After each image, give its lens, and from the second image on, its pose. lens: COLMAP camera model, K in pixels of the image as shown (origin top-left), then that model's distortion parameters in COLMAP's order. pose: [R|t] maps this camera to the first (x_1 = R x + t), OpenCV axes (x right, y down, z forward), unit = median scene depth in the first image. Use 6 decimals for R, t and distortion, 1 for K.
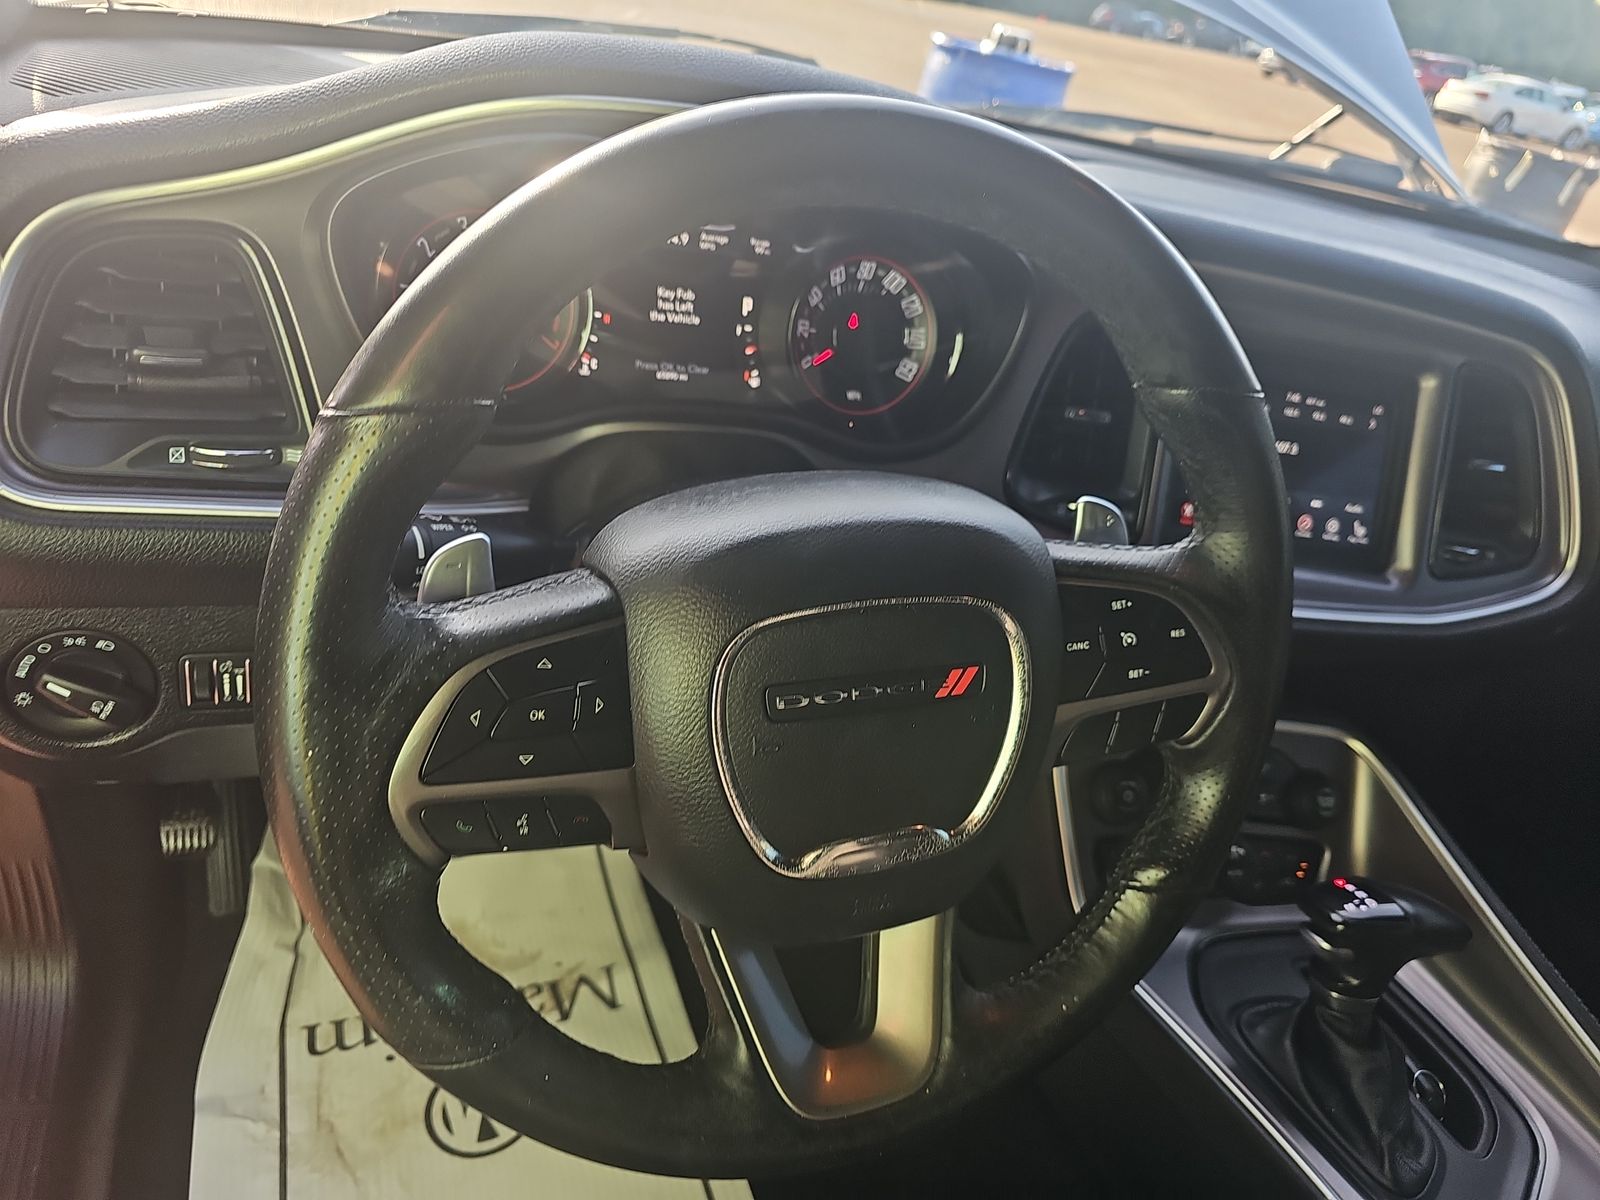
lens RADIAL K [[1086.5, 0, 757.5], [0, 1086.5, 597.1], [0, 0, 1]] dist [0.021643, -0.033282]
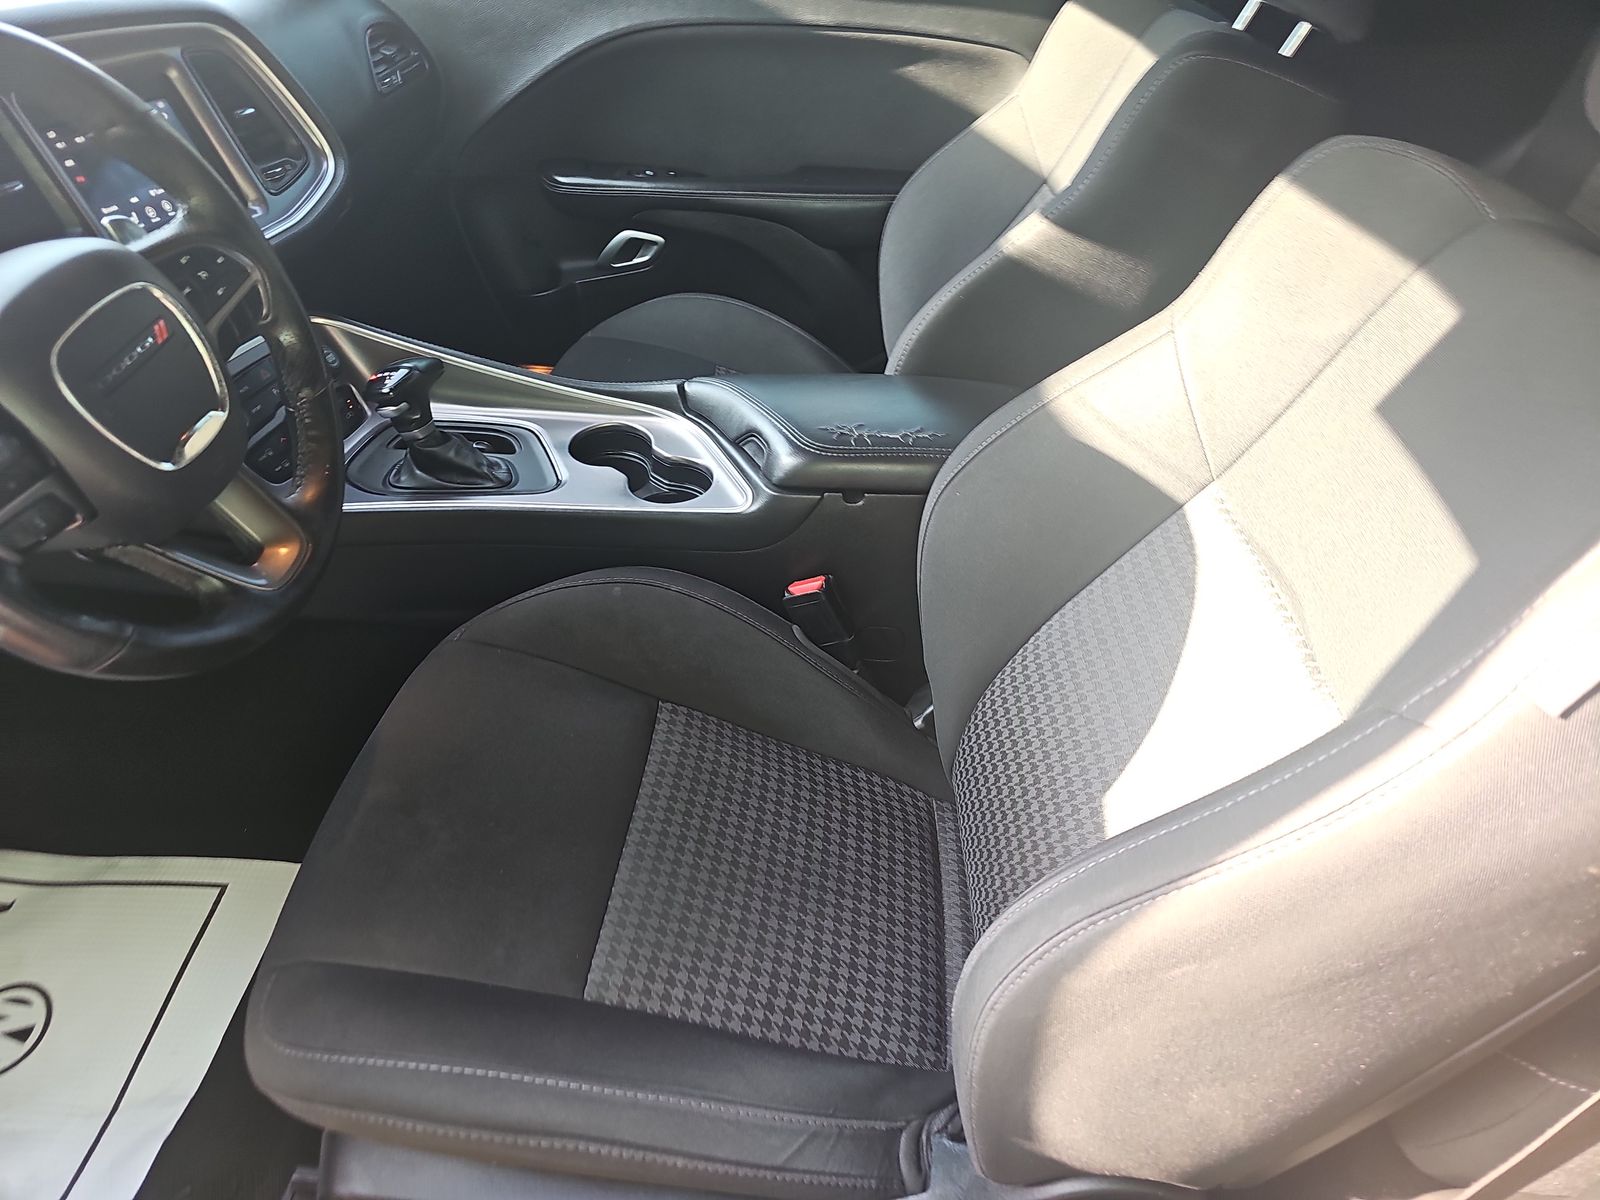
lens RADIAL K [[1027.8, 0, 799.8], [0, 1027.8, 564.6], [0, 0, 1]] dist [0.005215, -0.000830]
pose [[0.376428, -0.666559, 0.643429, -0.430701], [0.486981, 0.733187, 0.474643, 0.039674], [-0.788132, 0.134668, 0.600594, -0.432417]]
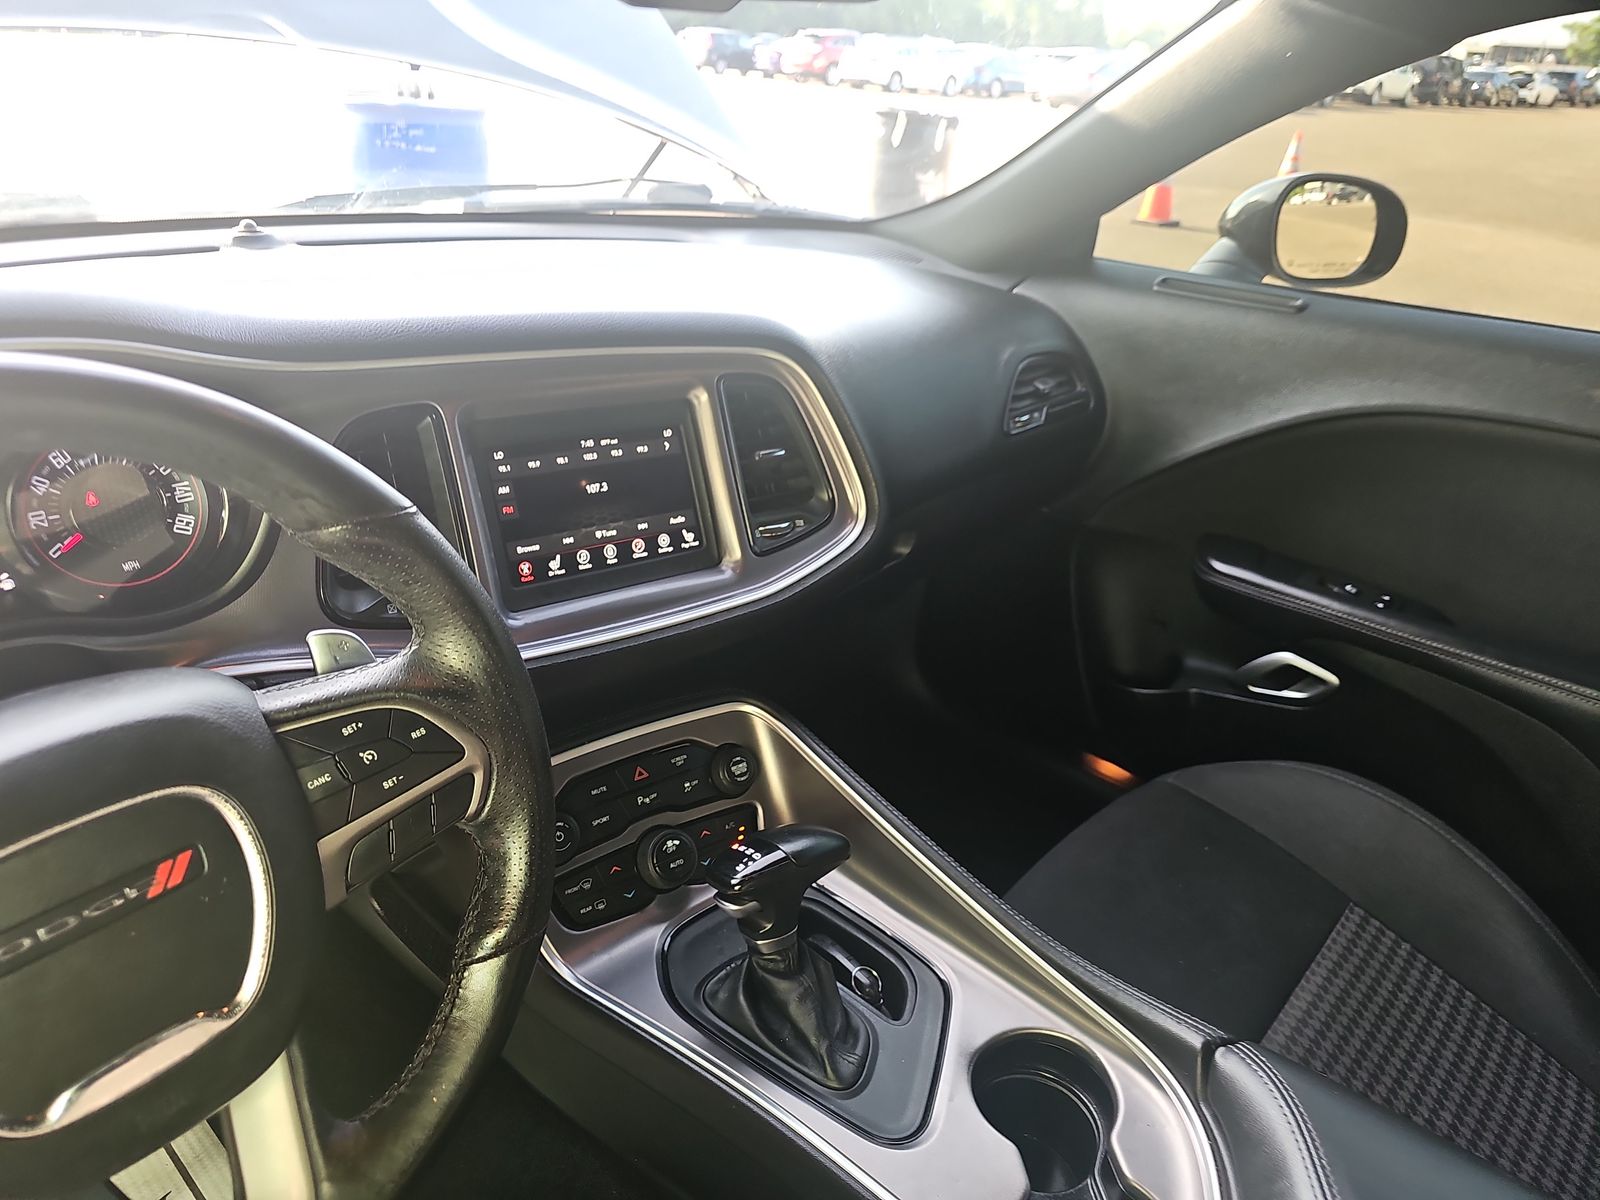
lens RADIAL K [[1086.5, 0, 757.5], [0, 1086.5, 597.1], [0, 0, 1]] dist [0.021643, -0.033282]
pose [[0.884708, -0.300683, 0.356204, 0.225261], [0.310031, 0.950186, 0.032052, -0.017358], [-0.348097, 0.082077, 0.933858, -0.096604]]
